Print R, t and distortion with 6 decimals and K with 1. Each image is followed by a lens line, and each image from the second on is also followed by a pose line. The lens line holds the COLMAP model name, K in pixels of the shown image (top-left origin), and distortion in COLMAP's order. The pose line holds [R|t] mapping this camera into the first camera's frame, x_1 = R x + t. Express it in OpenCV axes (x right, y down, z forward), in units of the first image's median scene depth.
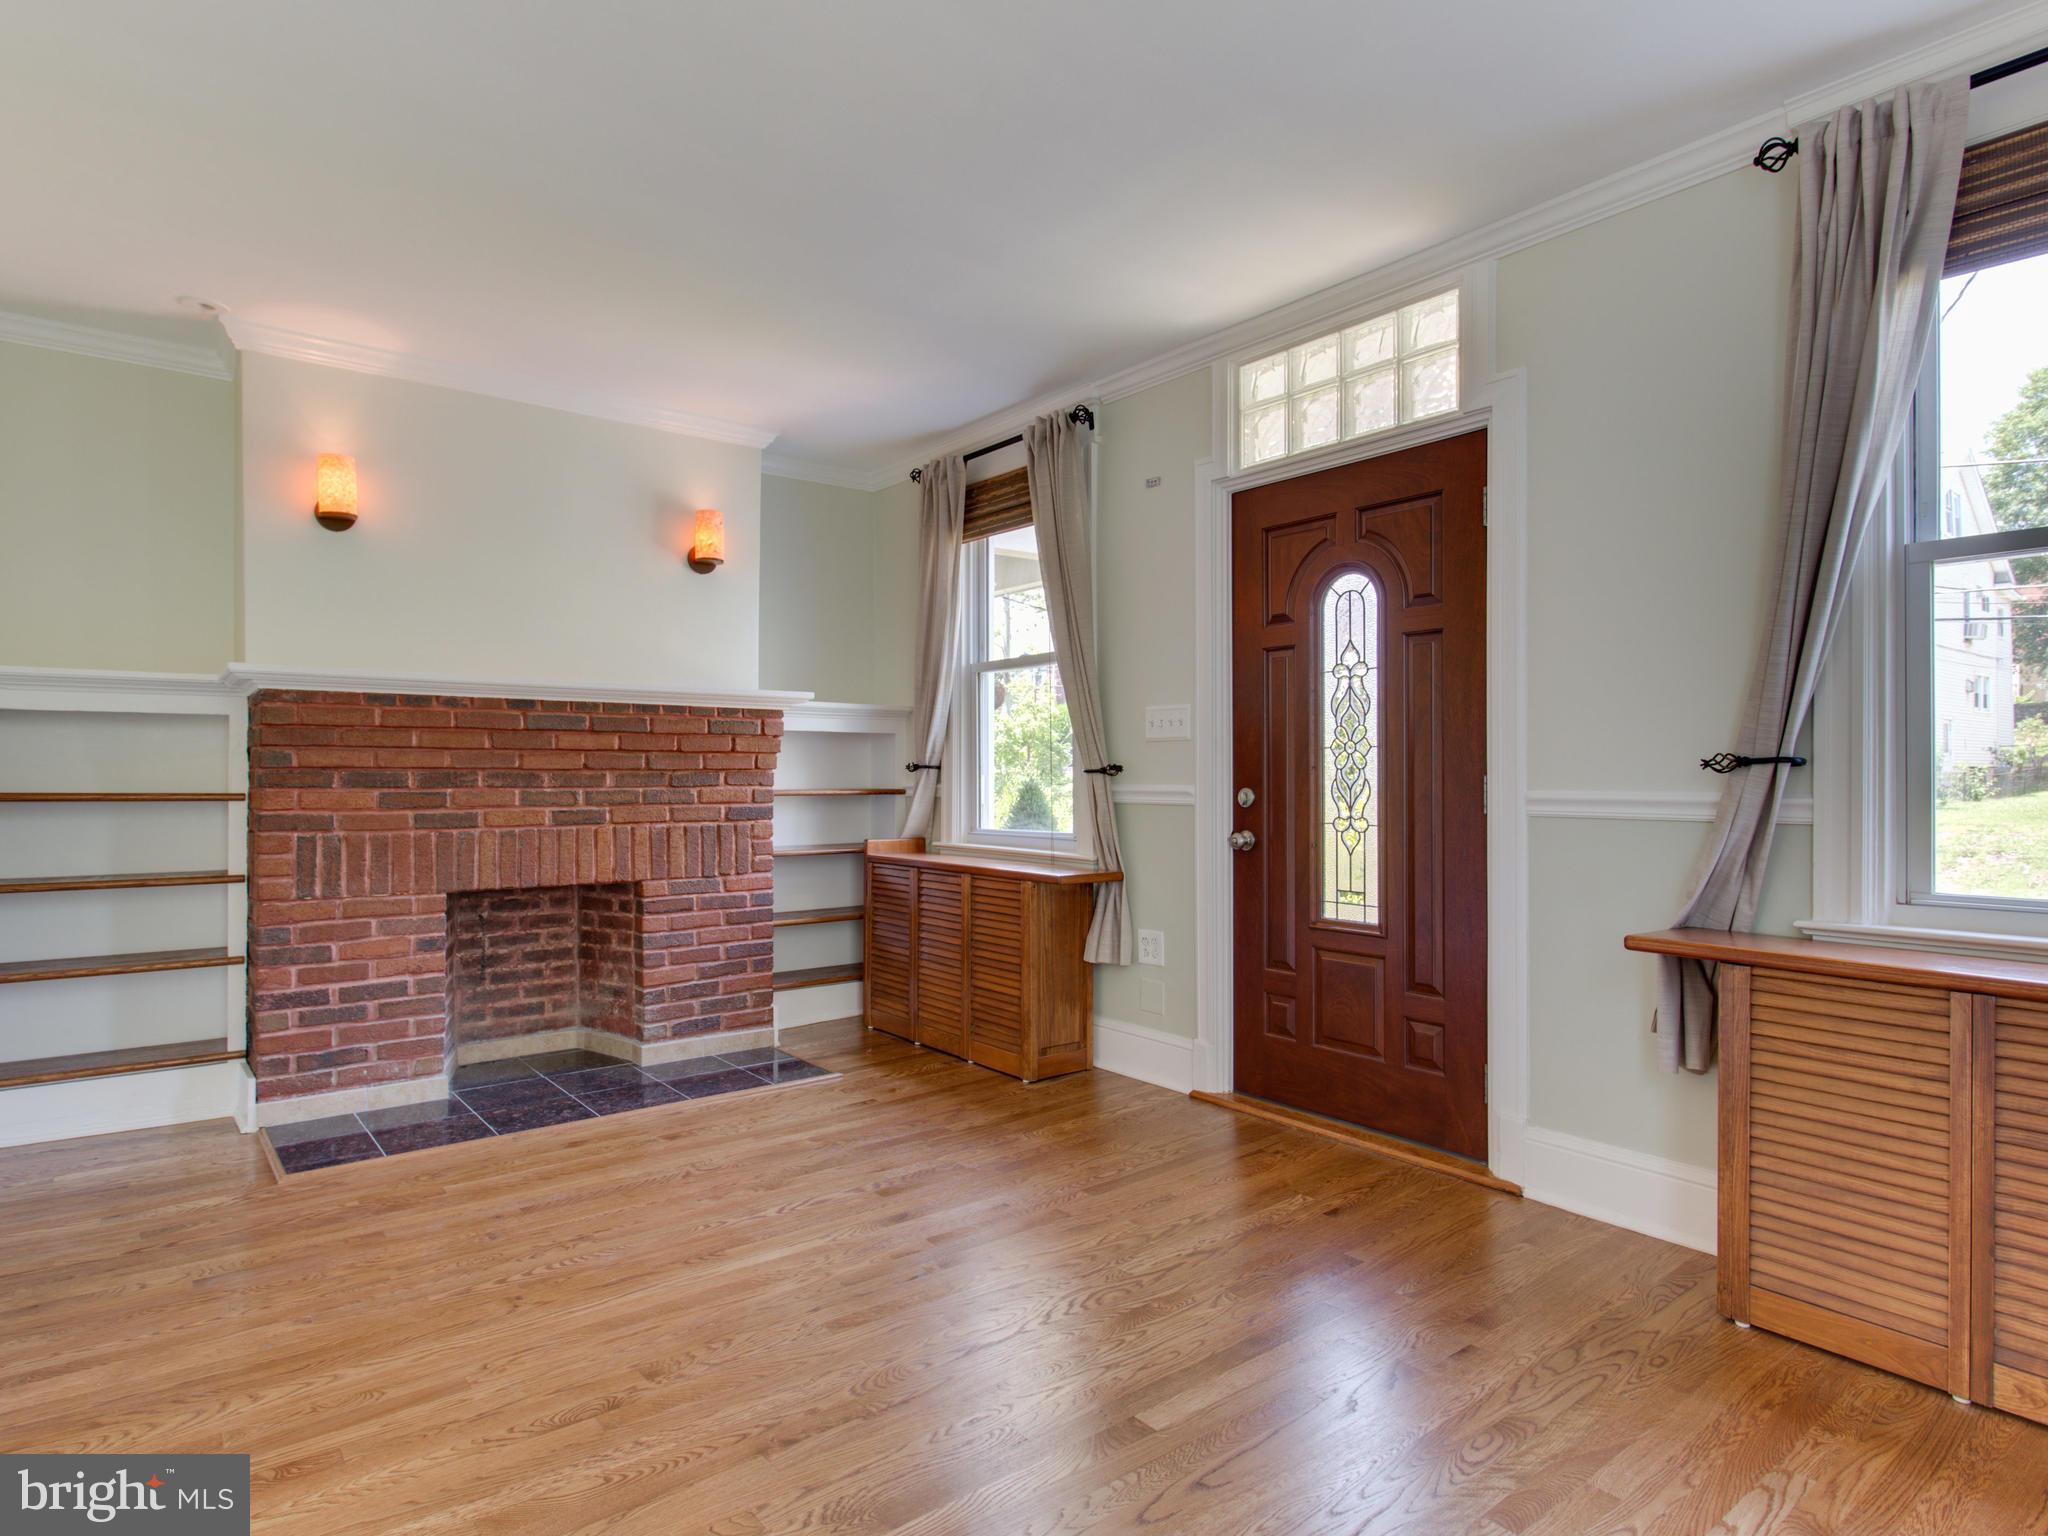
lens RADIAL K [[1126.4, 0, 1012.5], [0, 1126.4, 772.8], [0, 0, 1]] dist [0.005784, -0.000410]
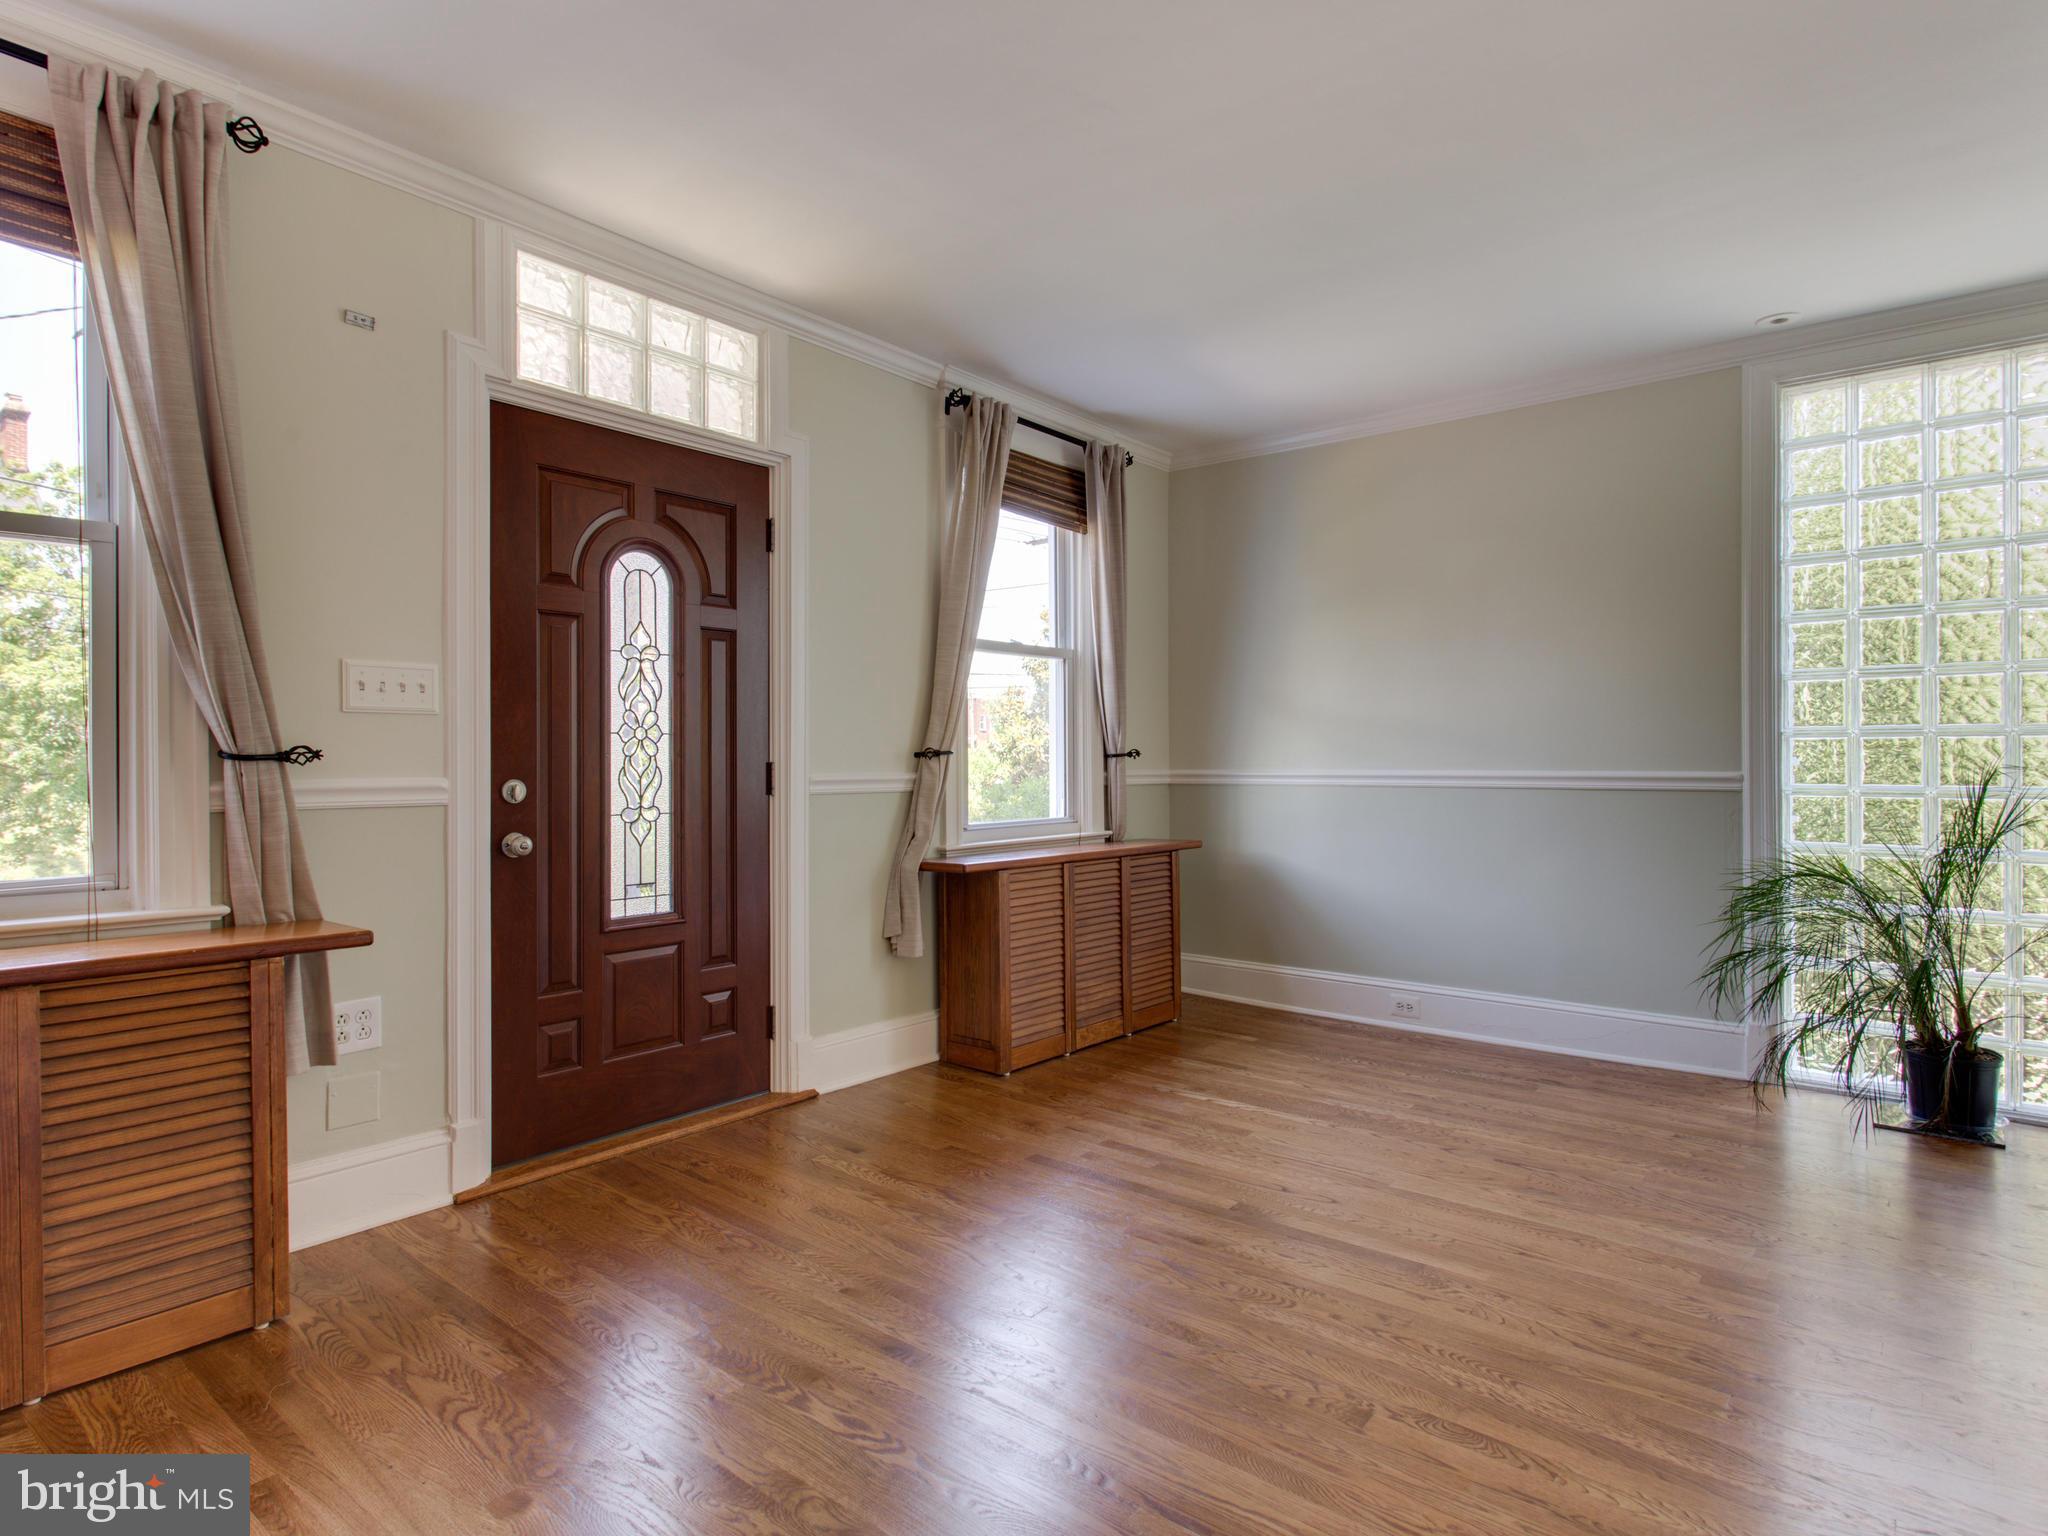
lens RADIAL K [[1126.4, 0, 1013.7], [0, 1126.4, 761.4], [0, 0, 1]] dist [0.005784, -0.000410]
pose [[-0.207928, -0.001309, 0.978143, -0.703859], [0.000367, 0.999999, 0.001416, -0.000182], [-0.978144, 0.000654, -0.207928, 0.892010]]
